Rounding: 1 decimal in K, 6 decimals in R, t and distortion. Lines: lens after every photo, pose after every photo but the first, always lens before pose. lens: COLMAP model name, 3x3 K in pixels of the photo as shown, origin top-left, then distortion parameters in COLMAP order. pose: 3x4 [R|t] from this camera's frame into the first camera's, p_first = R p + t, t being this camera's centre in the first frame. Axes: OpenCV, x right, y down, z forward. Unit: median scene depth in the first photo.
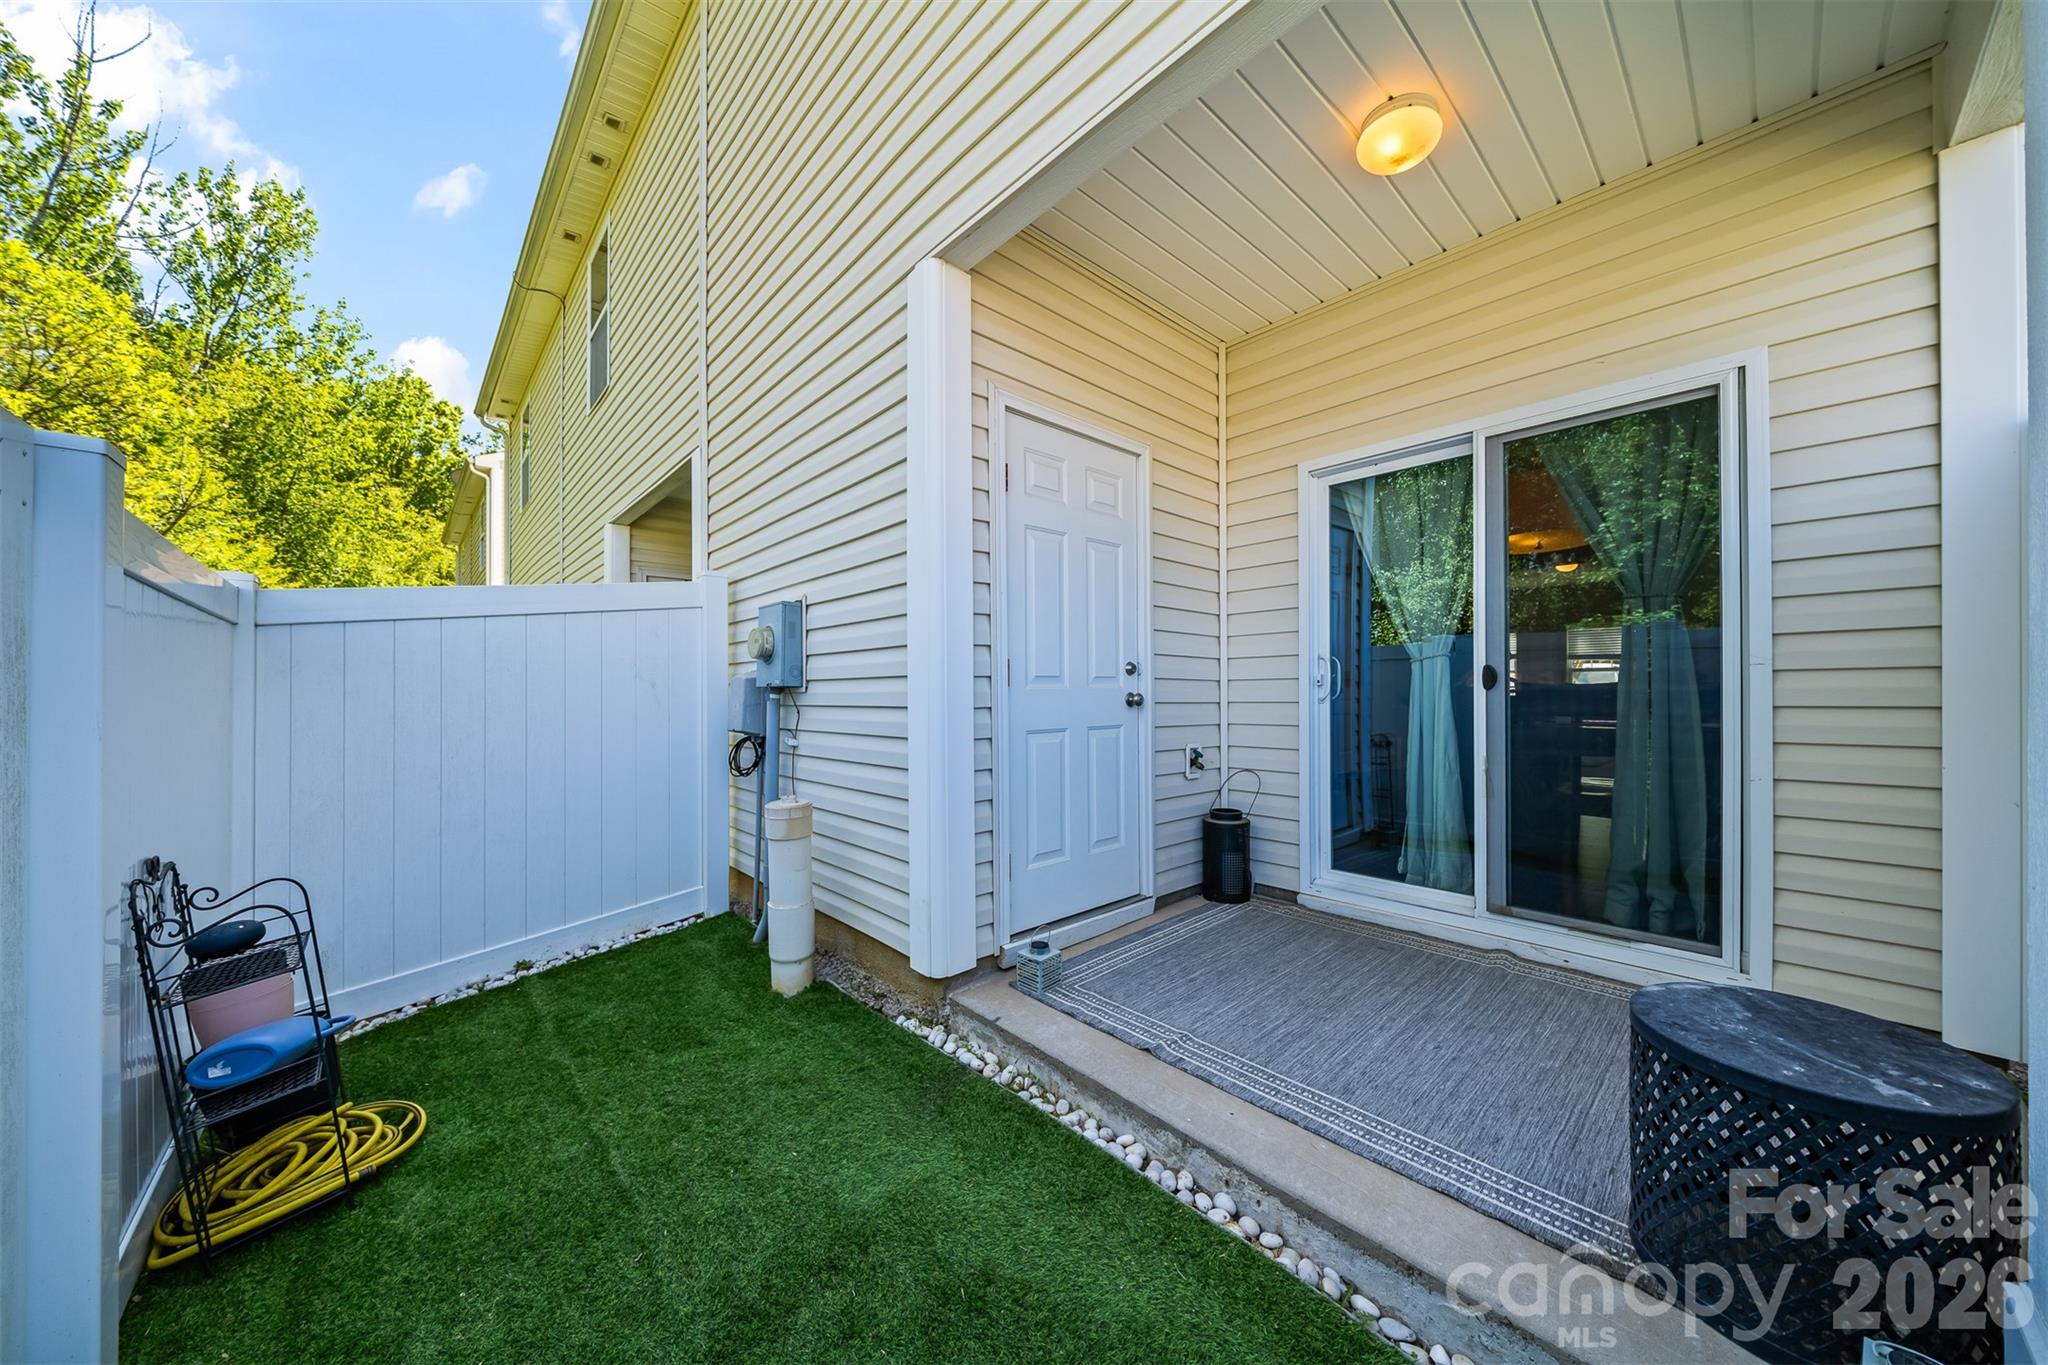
lens RADIAL K [[697.6, 0, 1022.7], [0, 697.6, 689.5], [0, 0, 1]] dist [-0.000943, 0.000007]
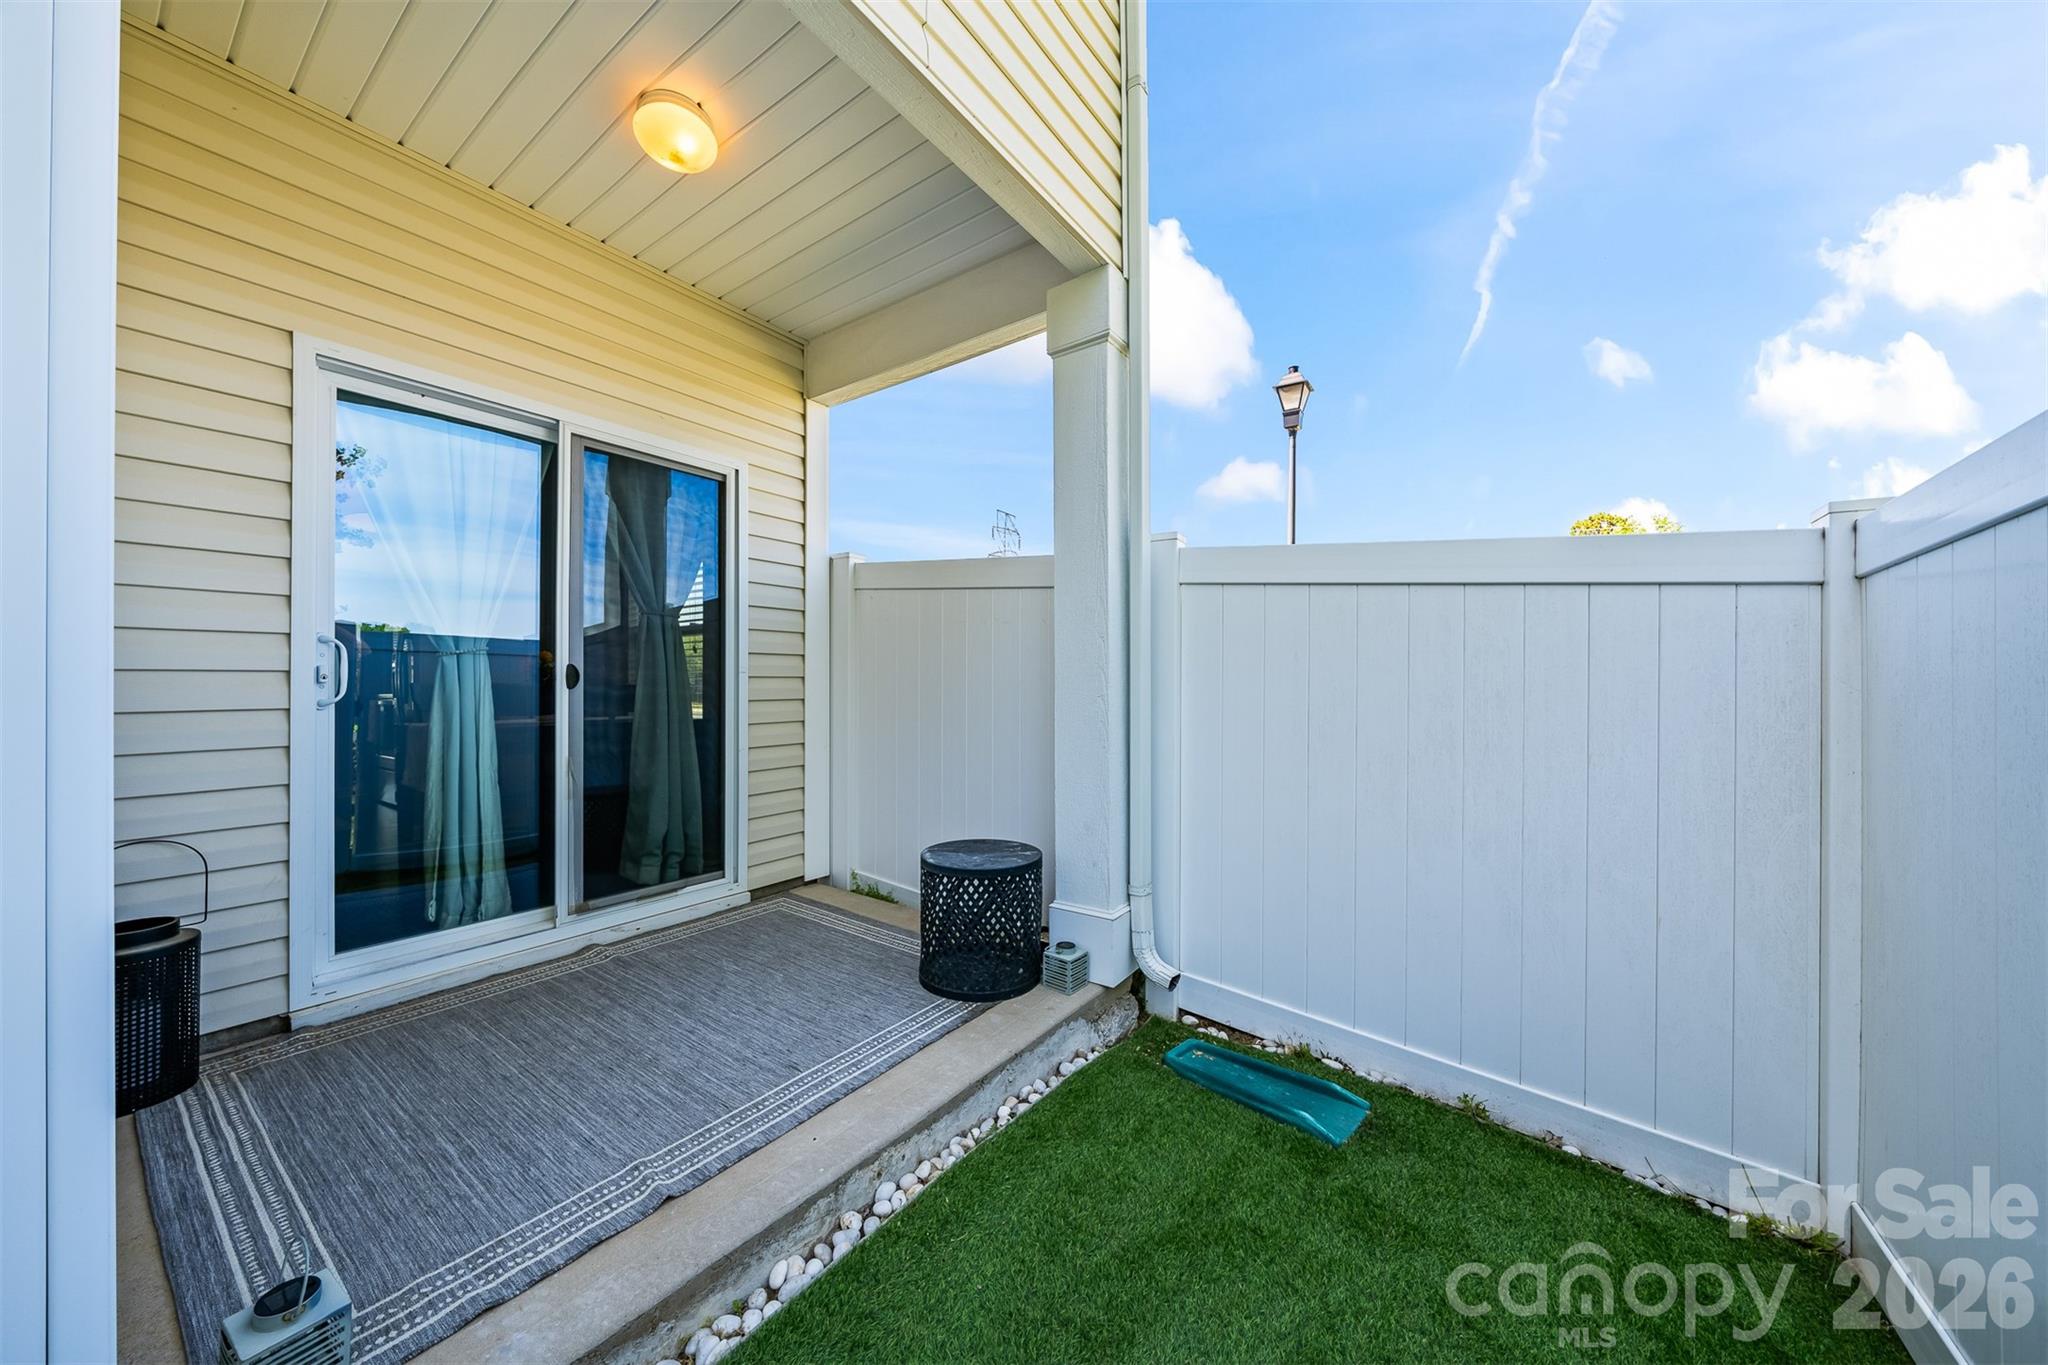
lens RADIAL K [[697.6, 0, 1022.7], [0, 697.6, 689.5], [0, 0, 1]] dist [-0.000943, 0.000007]
pose [[-0.216157, 0.002176, 0.976356, -0.449830], [0.001093, 0.999997, -0.001987, 0.003308], [-0.976358, 0.000637, -0.216159, 0.615756]]
